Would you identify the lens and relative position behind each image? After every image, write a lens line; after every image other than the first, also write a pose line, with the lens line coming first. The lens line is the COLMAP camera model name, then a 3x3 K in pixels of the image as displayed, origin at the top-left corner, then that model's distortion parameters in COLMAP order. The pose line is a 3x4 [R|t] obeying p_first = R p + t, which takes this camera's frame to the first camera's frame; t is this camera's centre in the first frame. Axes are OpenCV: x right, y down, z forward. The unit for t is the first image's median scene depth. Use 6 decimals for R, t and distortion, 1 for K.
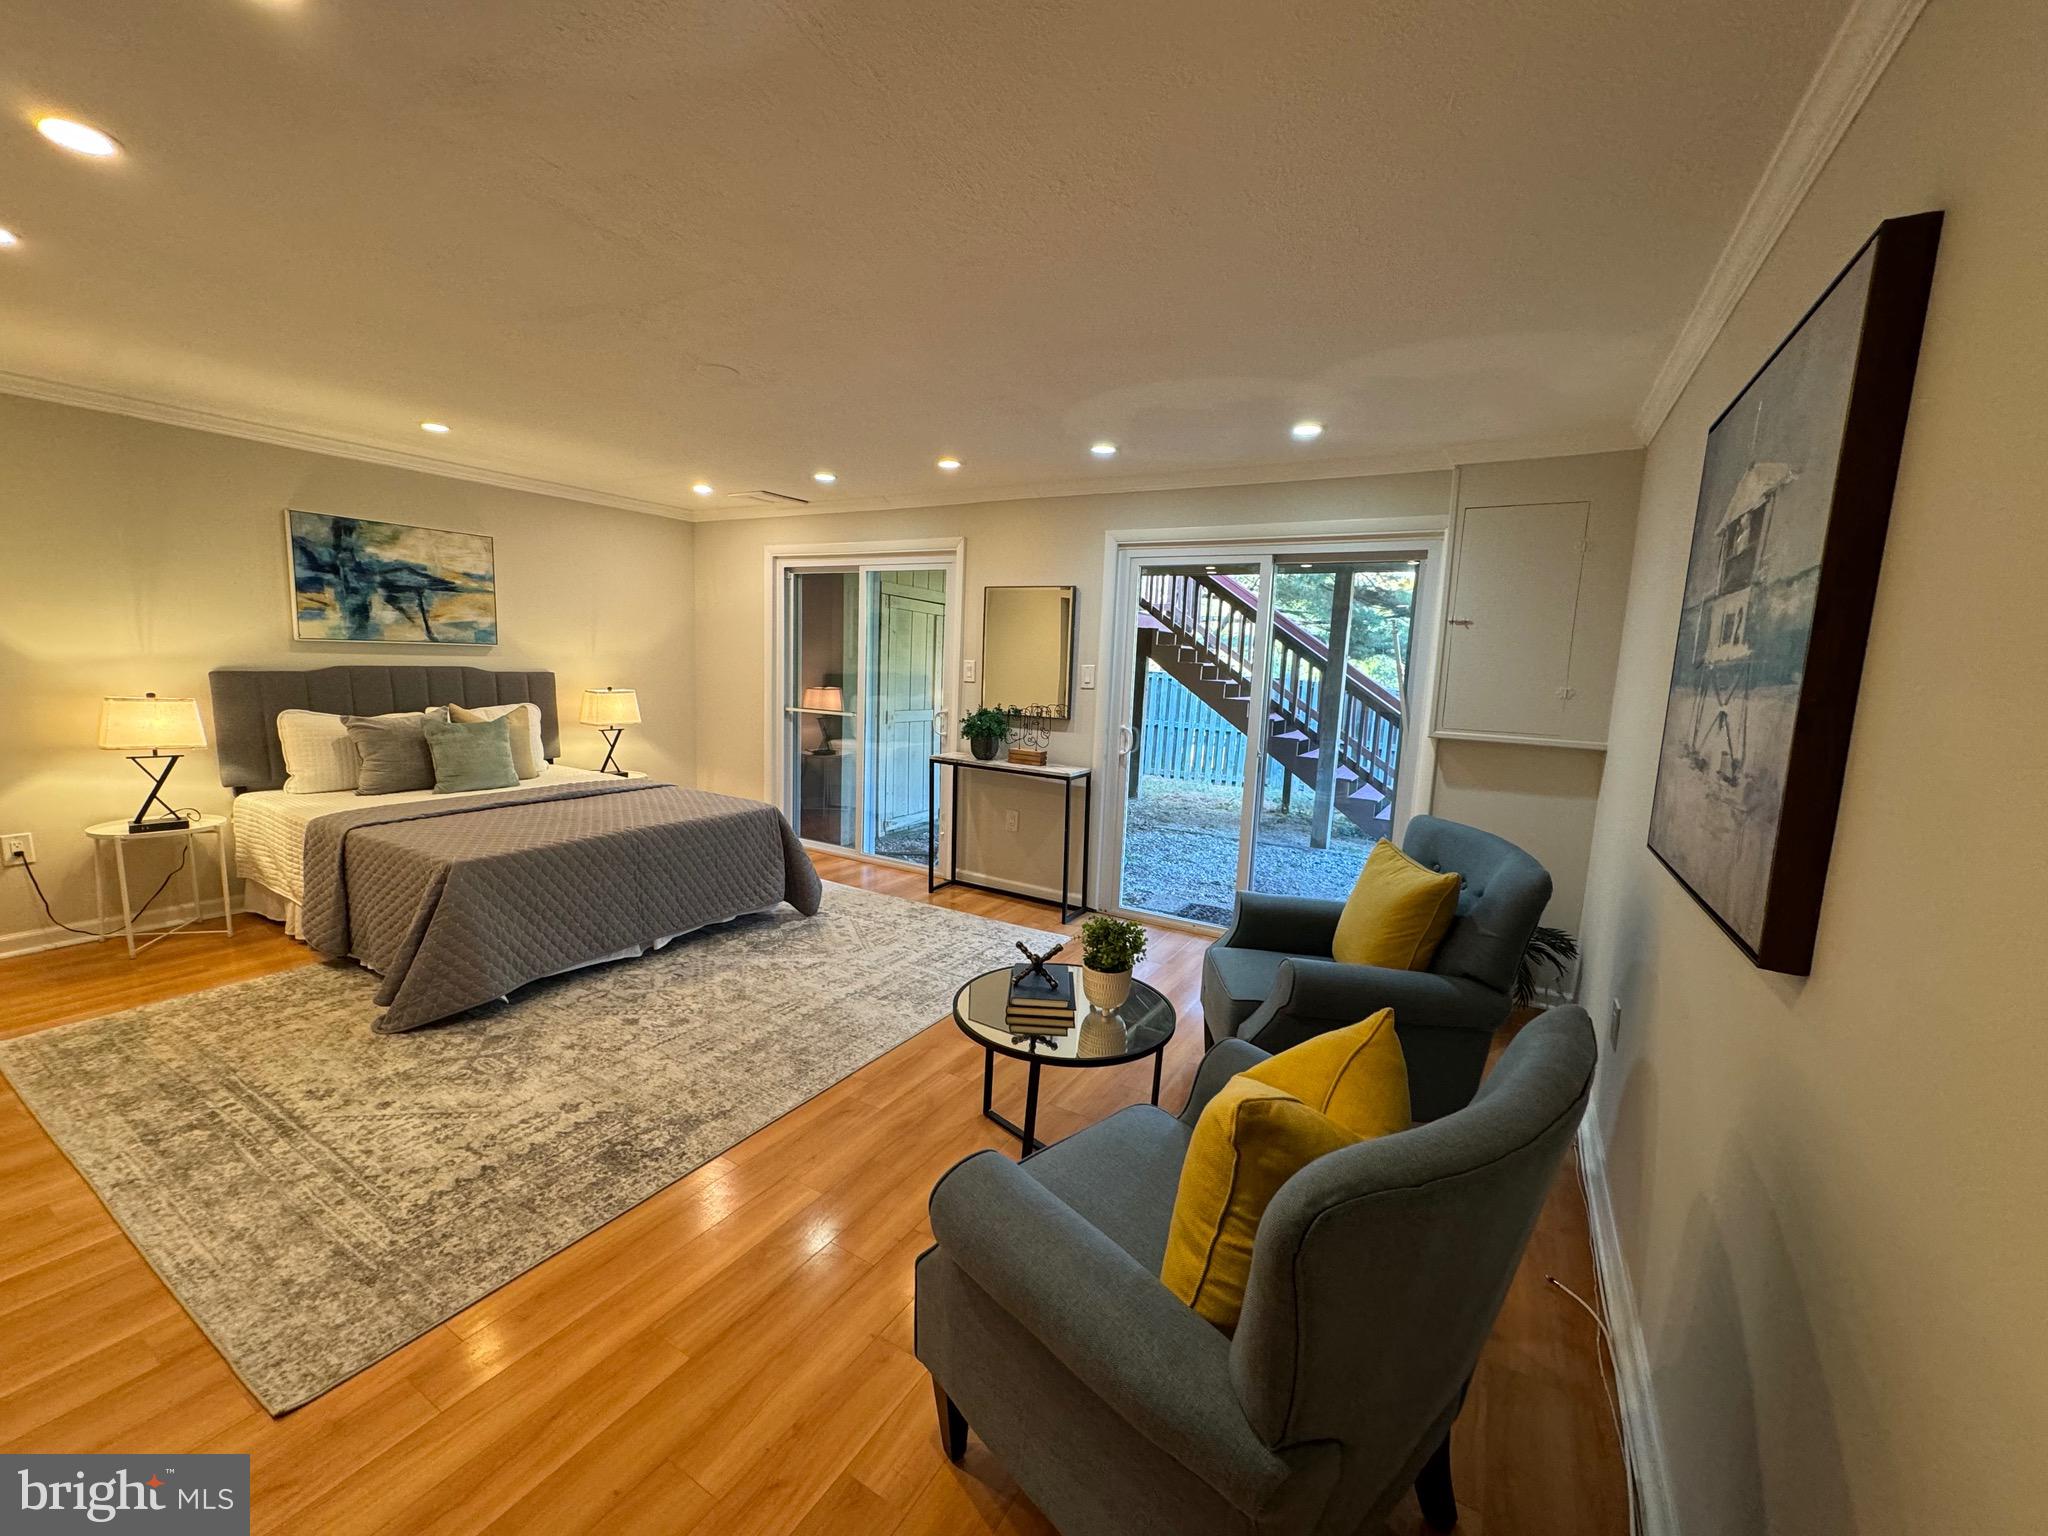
lens RADIAL K [[812.7, 0, 1024.7], [0, 812.7, 767.5], [0, 0, 1]] dist [-0.000476, 0.000522]
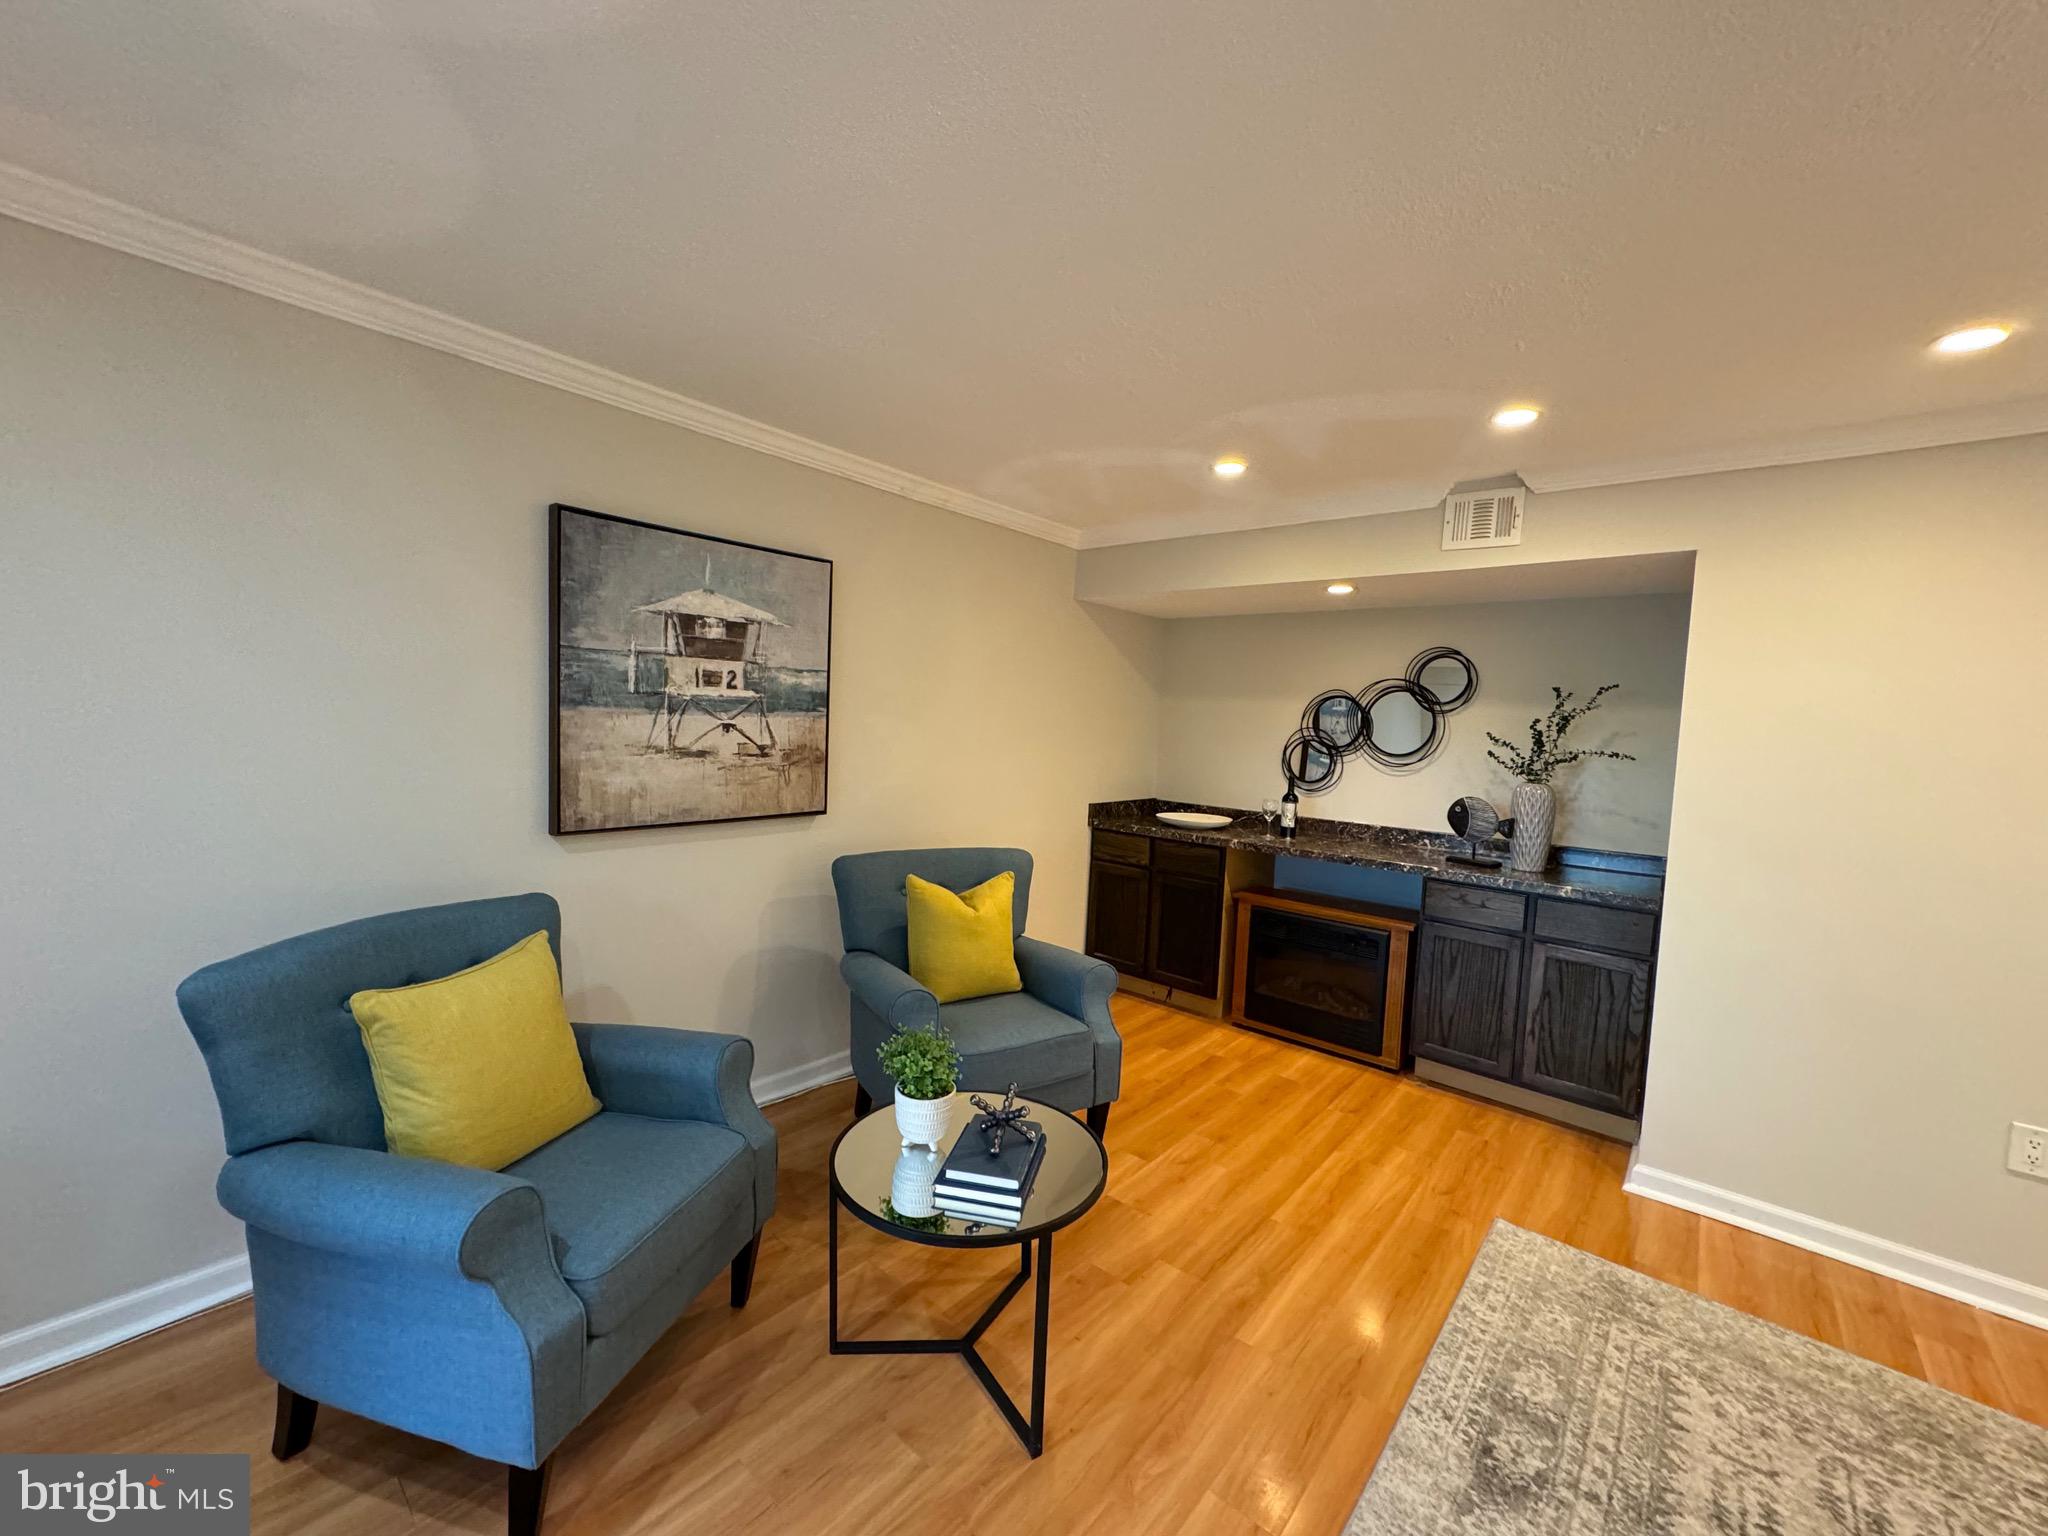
lens RADIAL K [[812.7, 0, 1024.7], [0, 812.7, 767.5], [0, 0, 1]] dist [-0.000476, 0.000522]
pose [[-0.980393, -0.097606, 0.171182, -0.054906], [-0.062281, 0.977660, 0.200755, -0.126519], [-0.186952, 0.186158, -0.964569, 0.876334]]
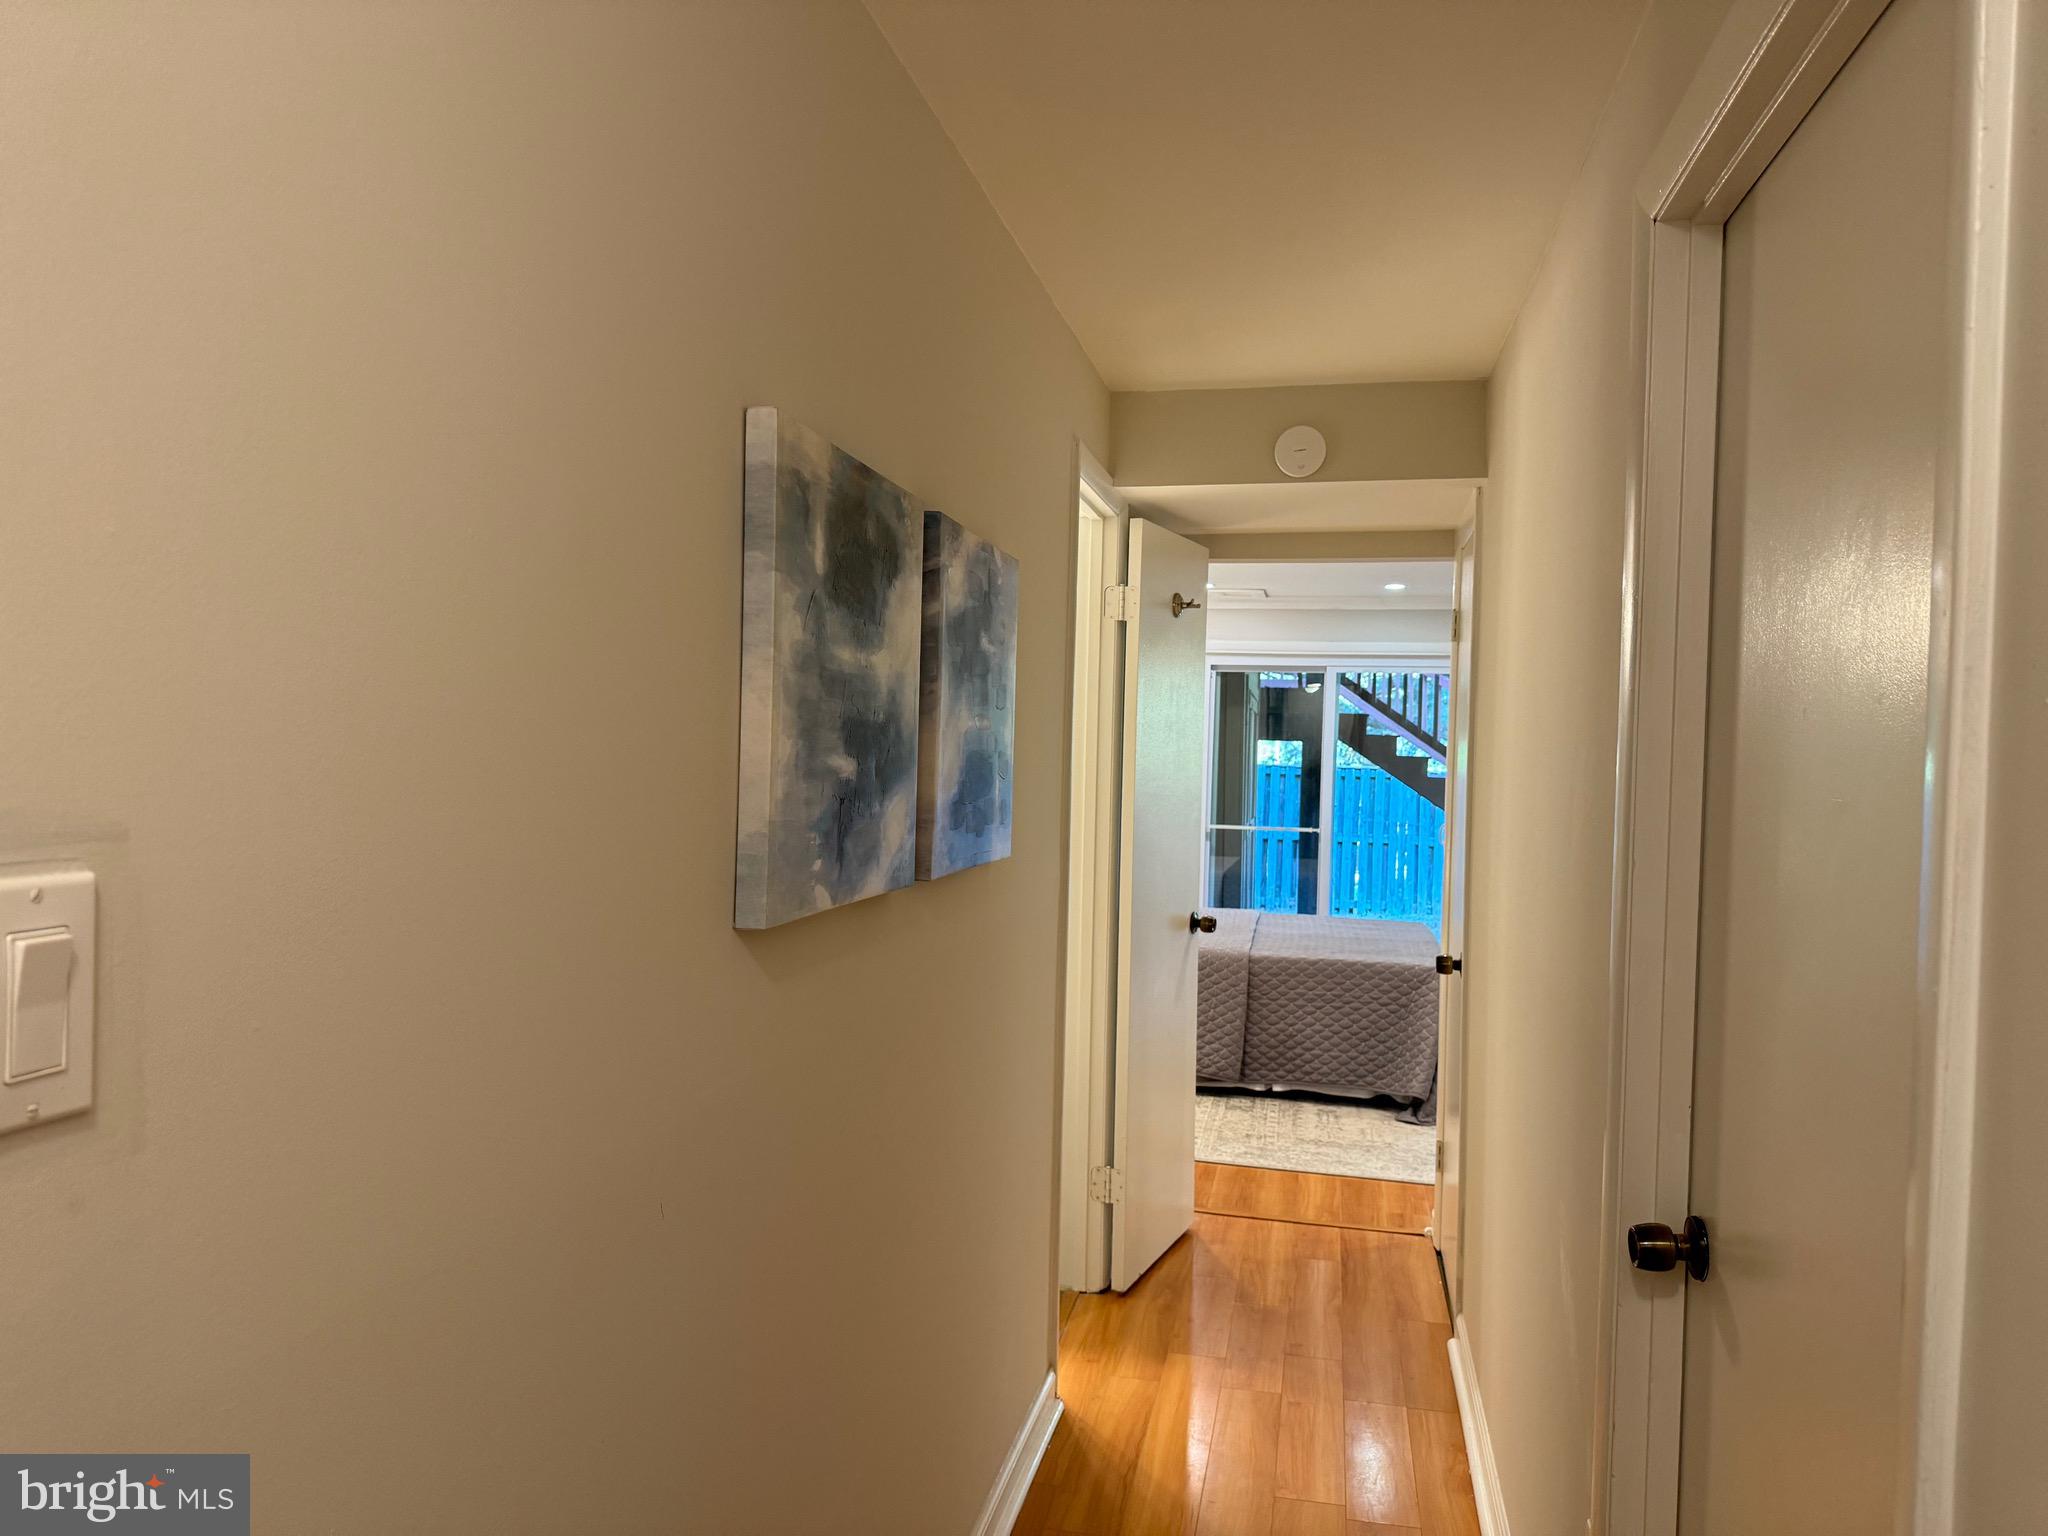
lens RADIAL K [[1430.2, 0, 1027.7], [0, 1430.2, 770.6], [0, 0, 1]] dist [0.147154, -0.239522]
pose [[0.947048, -0.021960, 0.320341, -1.260868], [0.055103, 0.993973, -0.094768, 0.002678], [-0.316330, 0.107402, 0.942550, -0.485681]]
